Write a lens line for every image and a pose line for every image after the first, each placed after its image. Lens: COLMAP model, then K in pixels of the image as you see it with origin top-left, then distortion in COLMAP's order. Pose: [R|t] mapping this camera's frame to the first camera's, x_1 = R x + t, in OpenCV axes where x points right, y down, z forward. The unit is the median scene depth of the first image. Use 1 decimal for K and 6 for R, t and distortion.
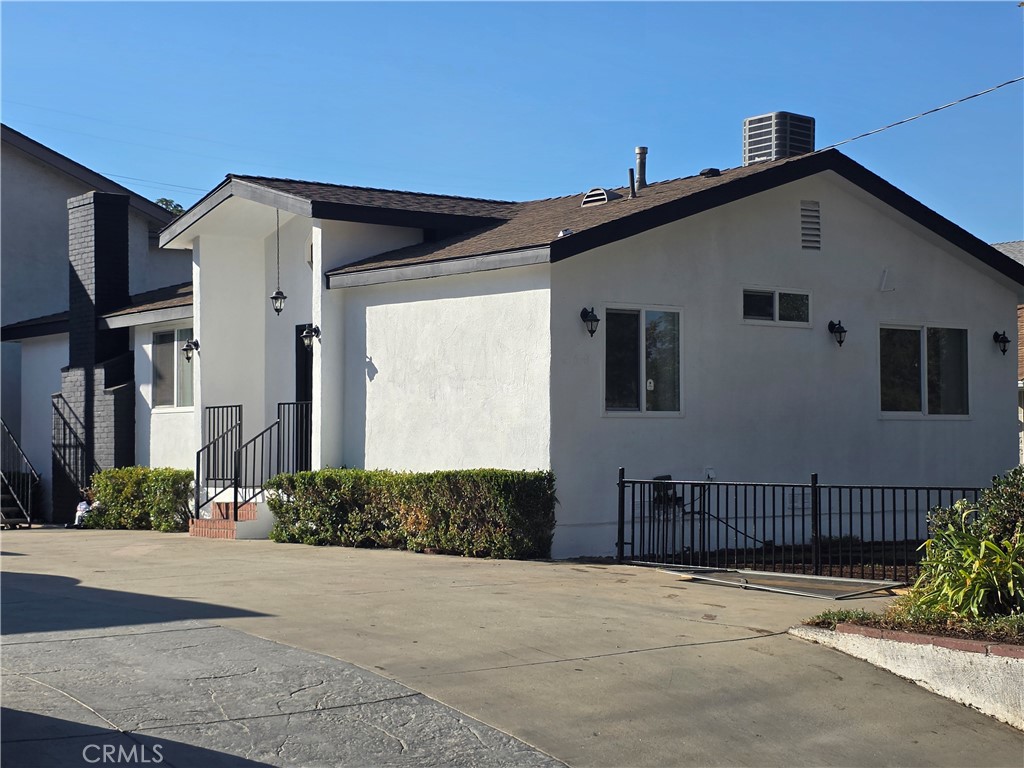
lens RADIAL K [[1728.5, 0, 511.1], [0, 1728.5, 382.7], [0, 0, 1]] dist [0.110448, 0.000000]
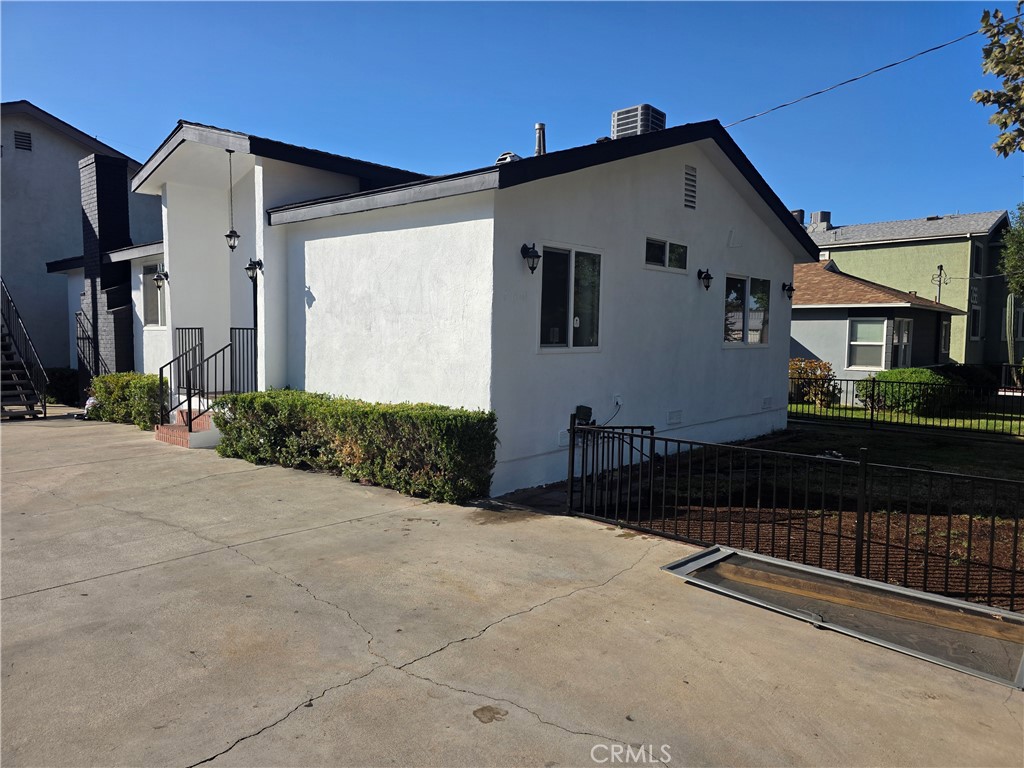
lens RADIAL K [[683.7, 0, 509.6], [0, 683.7, 378.9], [0, 0, 1]] dist [0.044088, -0.008127]
pose [[0.987335, 0.004983, 0.158572, -0.024683], [-0.021647, 0.994390, 0.103533, -0.005929], [-0.157166, -0.105655, 0.981904, 0.539268]]
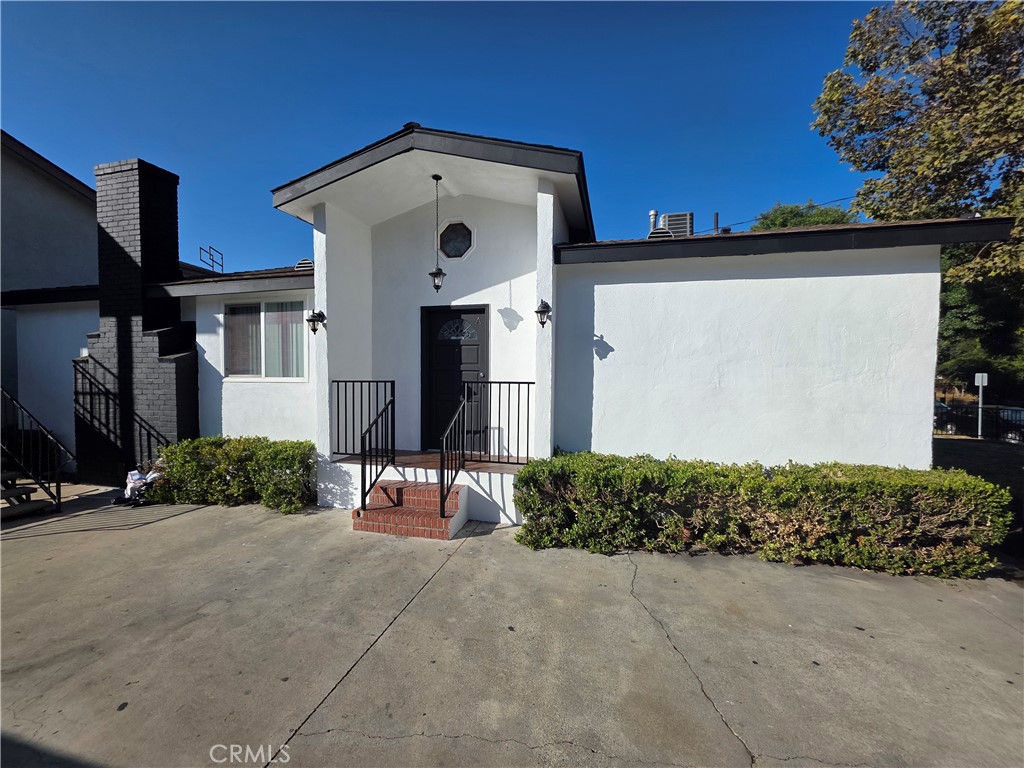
lens RADIAL K [[411.8, 0, 509.6], [0, 411.8, 382.0], [0, 0, 1]] dist [0.003519, -0.000014]
pose [[0.799416, -0.003407, 0.600768, -0.262546], [-0.032203, 0.998303, 0.048513, 0.000341], [-0.599914, -0.058129, 0.797950, 0.835821]]
